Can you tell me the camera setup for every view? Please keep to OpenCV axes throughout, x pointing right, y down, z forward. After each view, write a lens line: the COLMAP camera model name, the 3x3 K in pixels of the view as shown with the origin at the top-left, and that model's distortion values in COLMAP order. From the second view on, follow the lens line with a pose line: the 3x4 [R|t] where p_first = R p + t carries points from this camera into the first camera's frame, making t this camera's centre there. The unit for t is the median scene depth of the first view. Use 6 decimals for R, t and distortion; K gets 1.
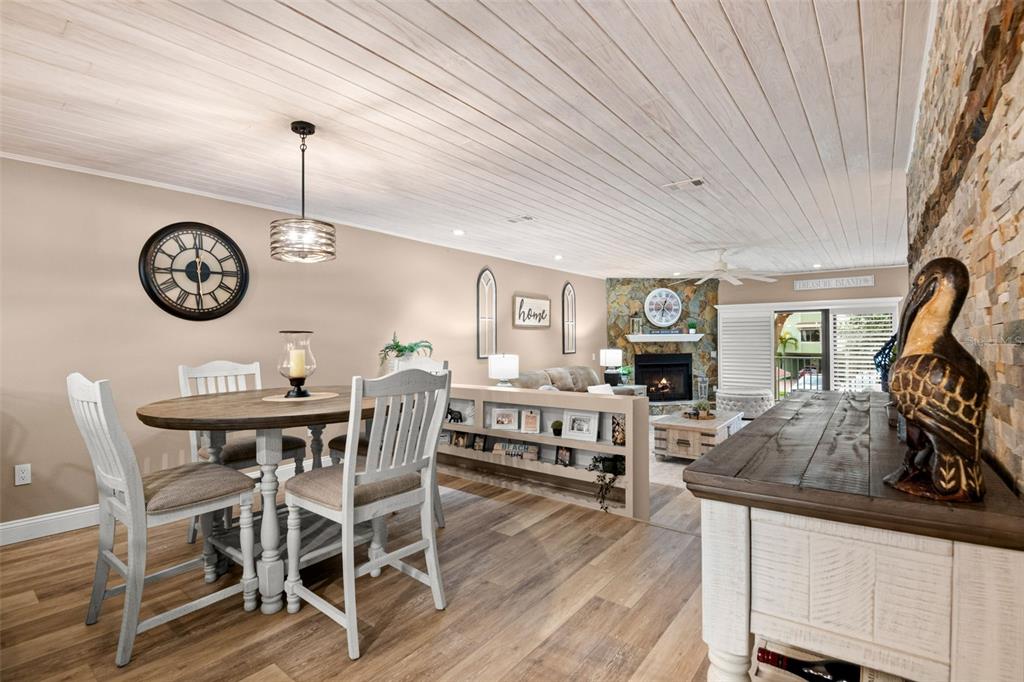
lens RADIAL K [[480.5, 0, 506.3], [0, 480.5, 342.2], [0, 0, 1]] dist [-0.007692, -0.008036]
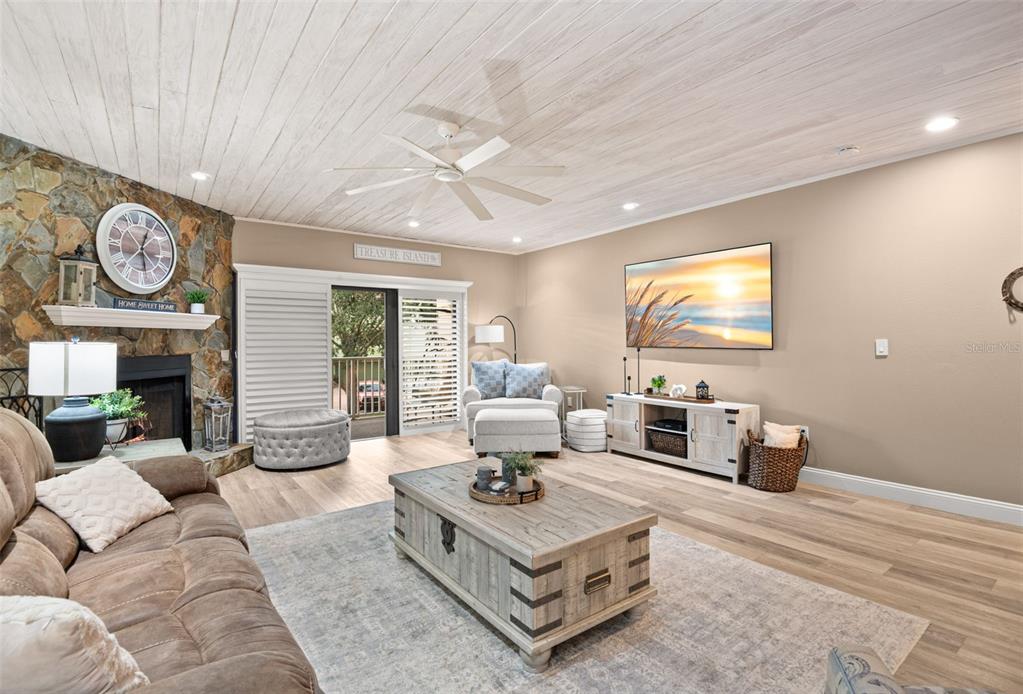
lens RADIAL K [[490.6, 0, 512.8], [0, 490.6, 341.6], [0, 0, 1]] dist [-0.021135, -0.005695]
pose [[0.268389, 0.009476, 0.963264, -0.002766], [0.008989, 0.999883, -0.012341, 0.025678], [-0.963269, 0.011971, 0.268272, 0.736548]]
